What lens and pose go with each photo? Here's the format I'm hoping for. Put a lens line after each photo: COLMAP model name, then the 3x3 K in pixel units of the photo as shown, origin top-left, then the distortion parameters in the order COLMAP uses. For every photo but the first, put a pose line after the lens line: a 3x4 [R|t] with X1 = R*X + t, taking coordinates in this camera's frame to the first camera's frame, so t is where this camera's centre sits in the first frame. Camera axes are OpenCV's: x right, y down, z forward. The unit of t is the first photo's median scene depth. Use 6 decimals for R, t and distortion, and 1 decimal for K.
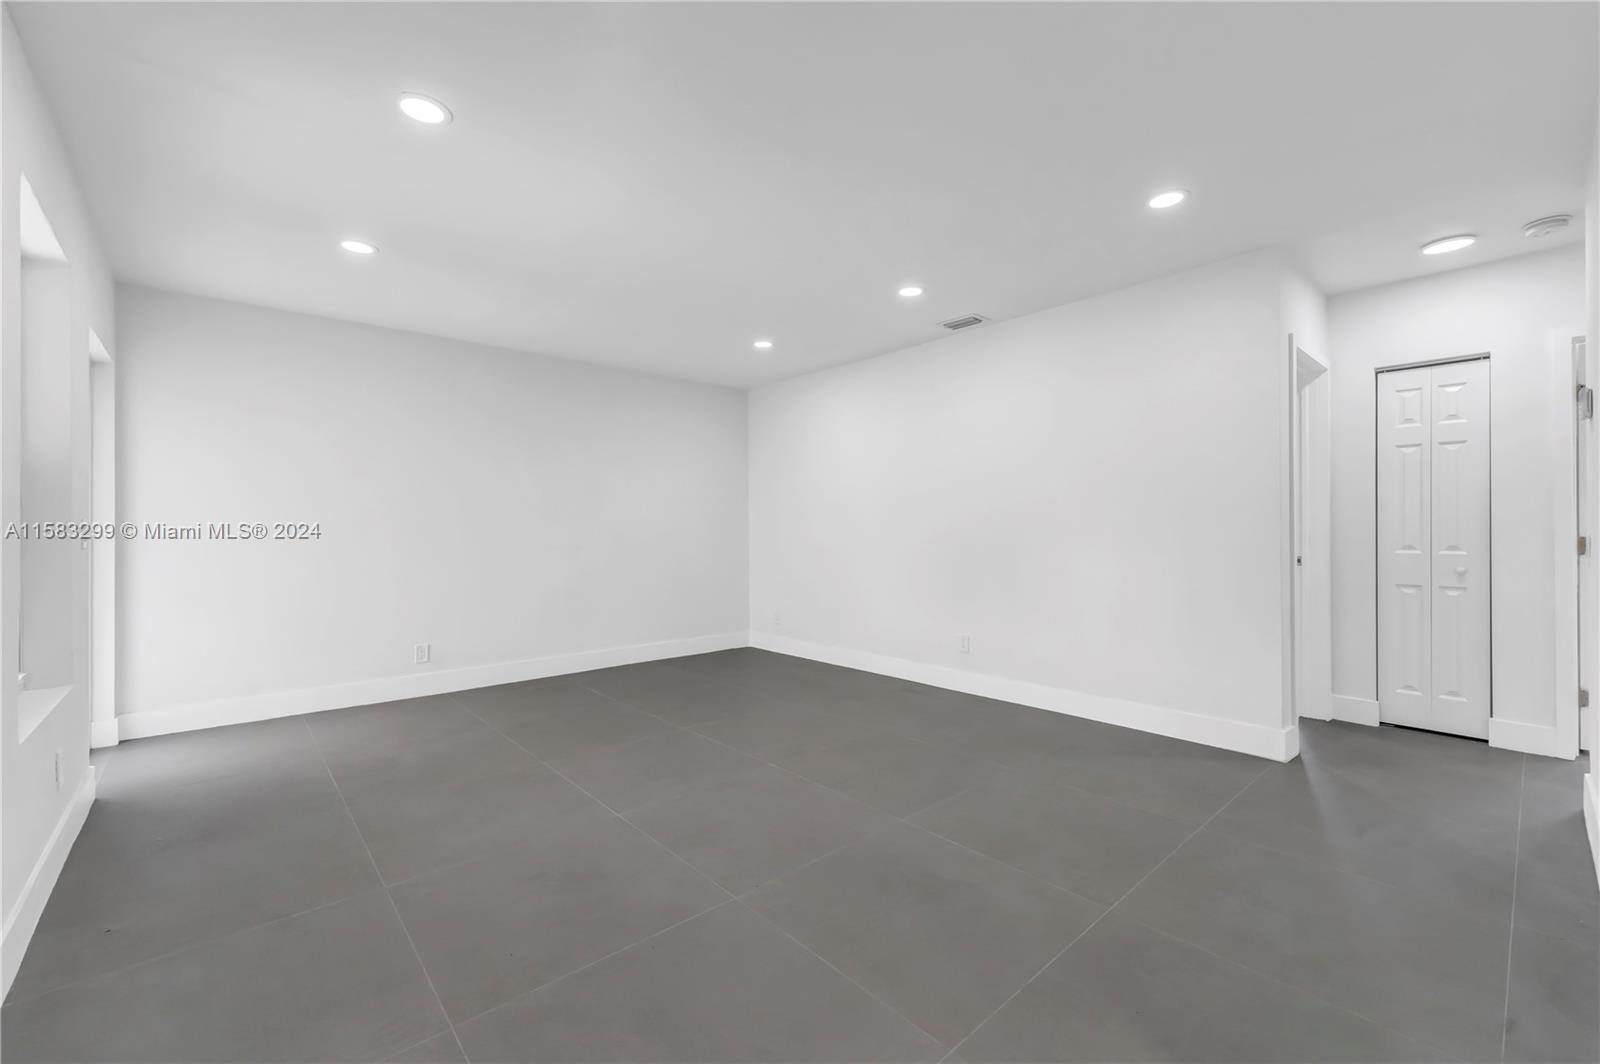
lens RADIAL K [[655.3, 0, 799.7], [0, 655.3, 536.5], [0, 0, 1]] dist [0.000982, -0.000644]
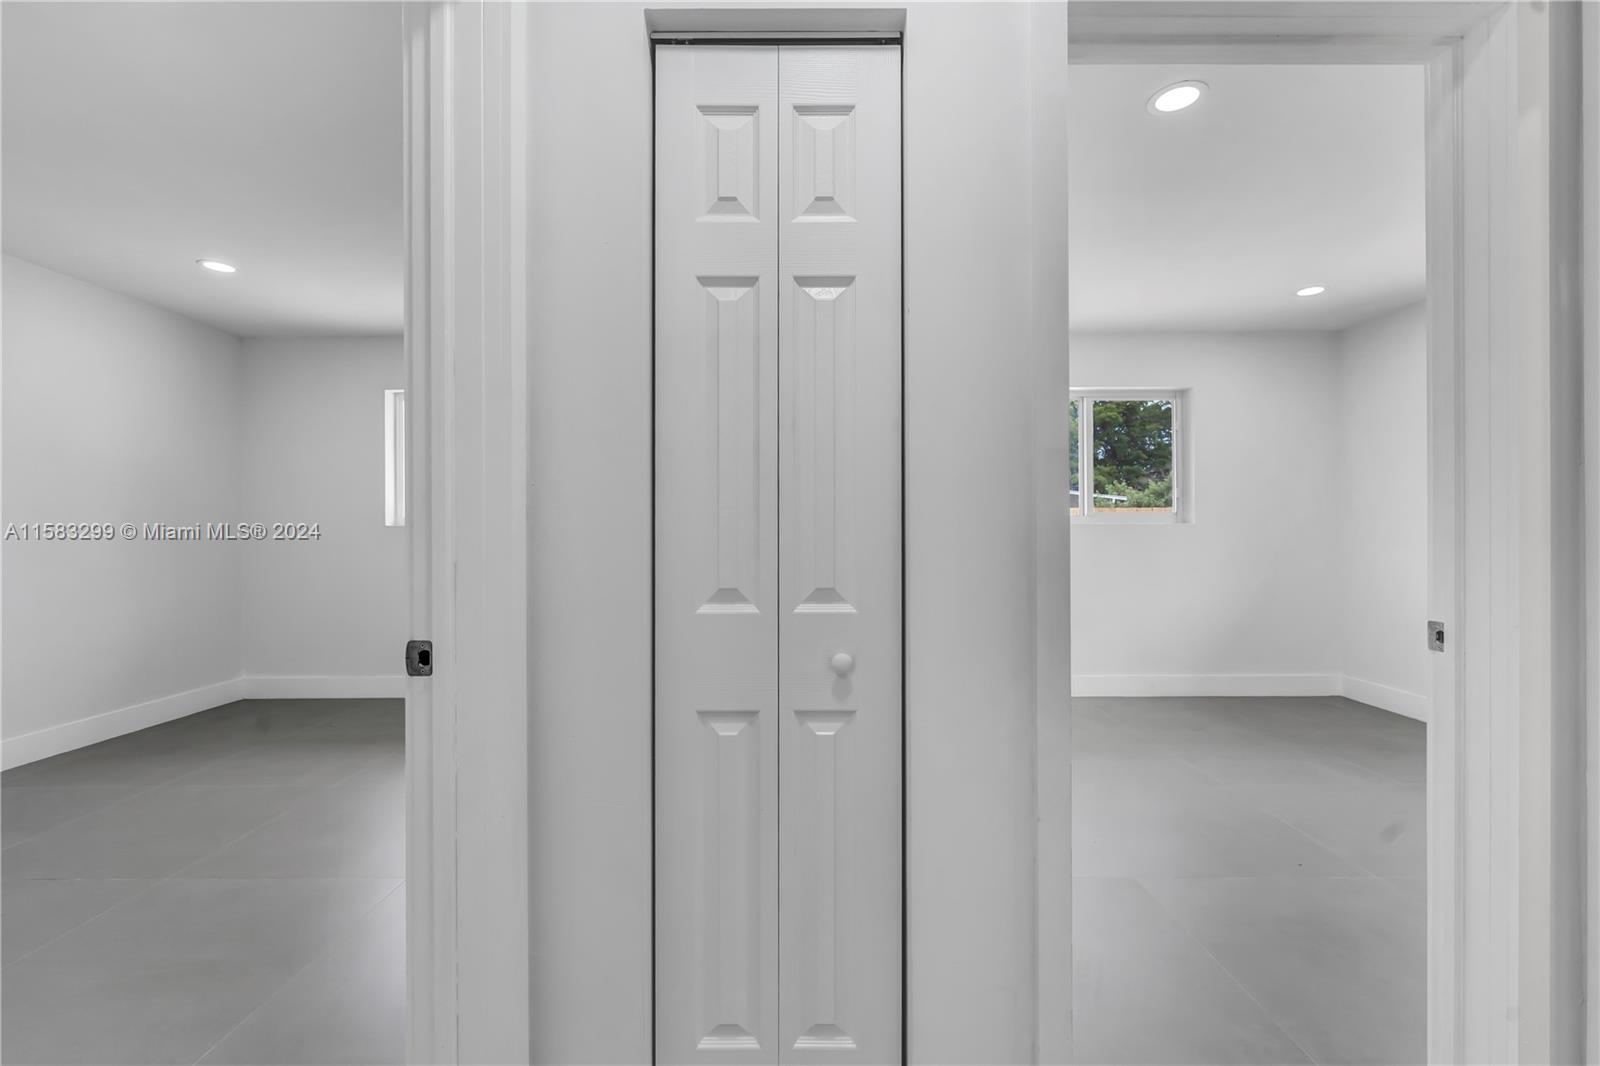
lens RADIAL K [[670.9, 0, 798.2], [0, 670.9, 537.9], [0, 0, 1]] dist [-0.007799, -0.001091]
pose [[0.675730, 0.003248, 0.737142, 0.723433], [0.000106, 0.999990, -0.004503, -0.010001], [-0.737150, 0.003121, 0.675722, 0.766711]]
